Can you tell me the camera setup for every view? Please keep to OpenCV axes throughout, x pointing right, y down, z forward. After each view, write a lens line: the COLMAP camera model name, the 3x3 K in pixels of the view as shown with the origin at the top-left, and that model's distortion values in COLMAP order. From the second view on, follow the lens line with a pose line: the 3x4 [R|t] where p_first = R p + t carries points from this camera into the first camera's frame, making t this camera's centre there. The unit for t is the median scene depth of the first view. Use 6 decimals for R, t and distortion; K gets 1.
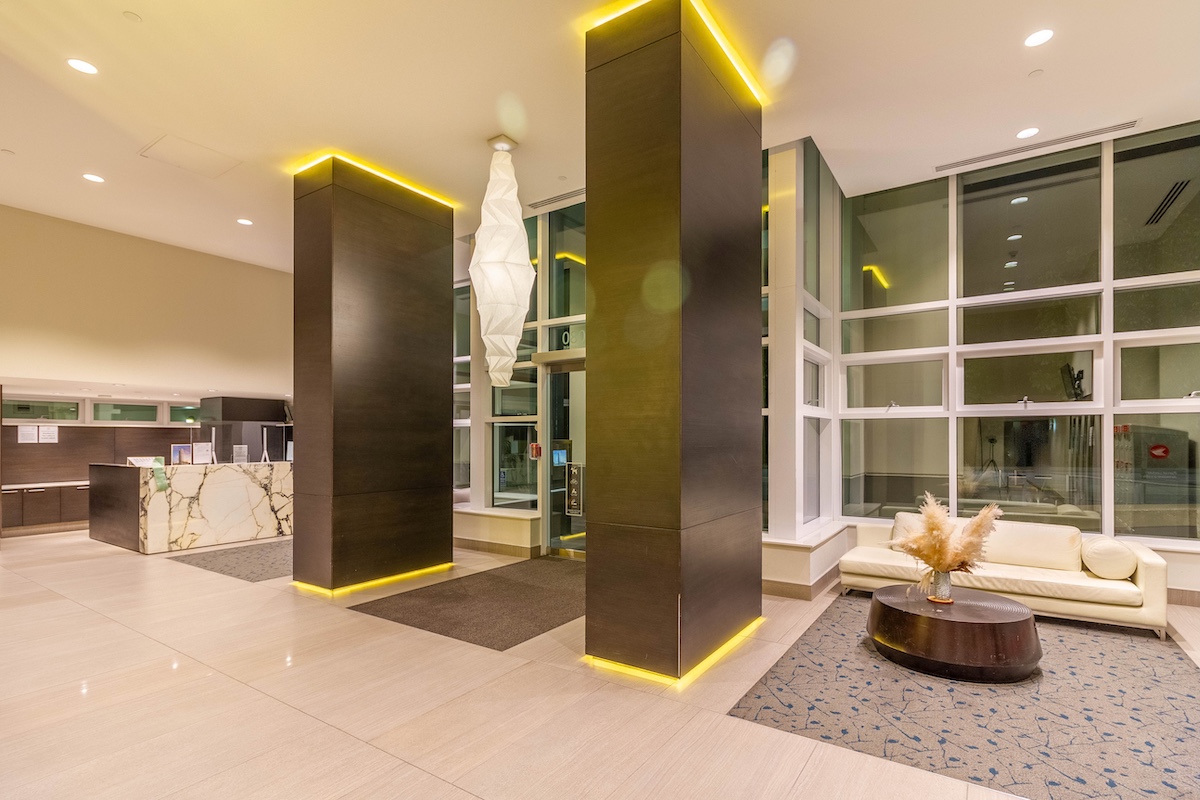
lens RADIAL K [[567.1, 0, 599.4], [0, 567.1, 443.5], [0, 0, 1]] dist [-0.001633, -0.000223]
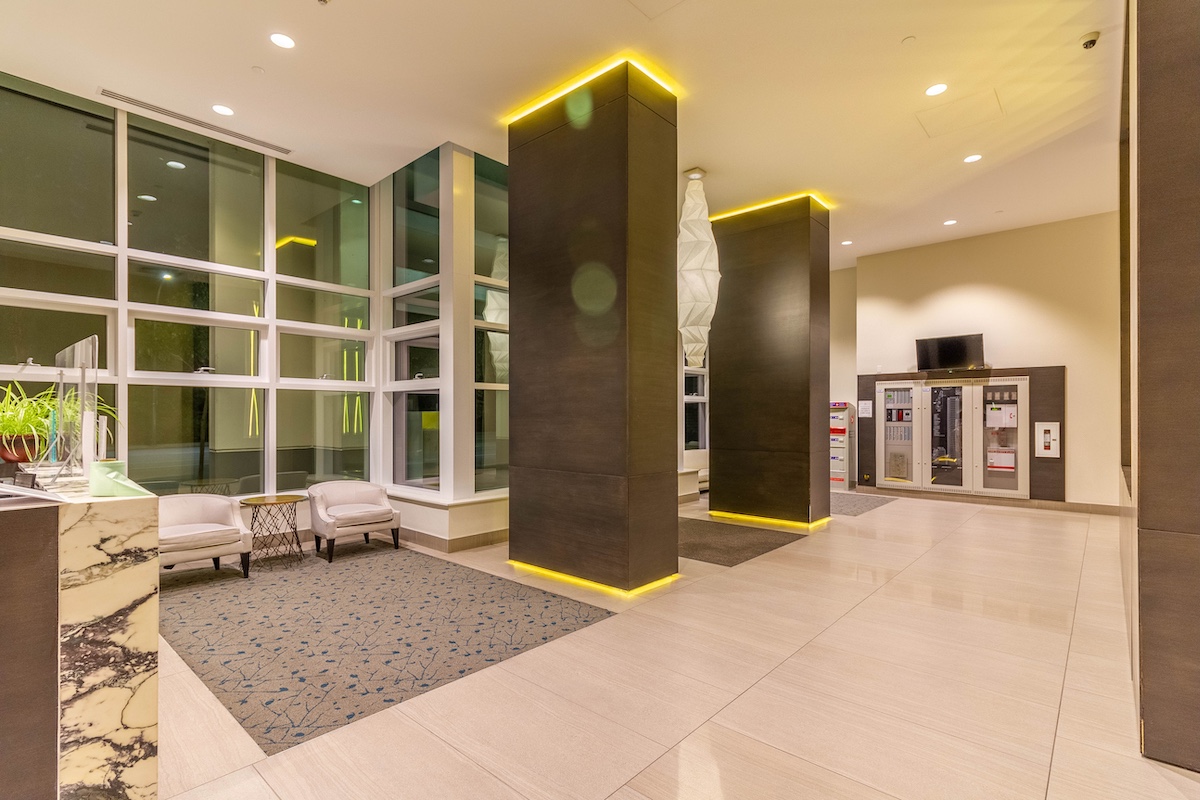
lens RADIAL K [[567.1, 0, 599.4], [0, 567.1, 443.5], [0, 0, 1]] dist [-0.001633, -0.000223]
pose [[0.135073, -0.051530, 0.989495, -0.238916], [-0.005003, 0.998599, 0.052687, -0.000204], [-0.990823, -0.012067, 0.134625, 0.171871]]
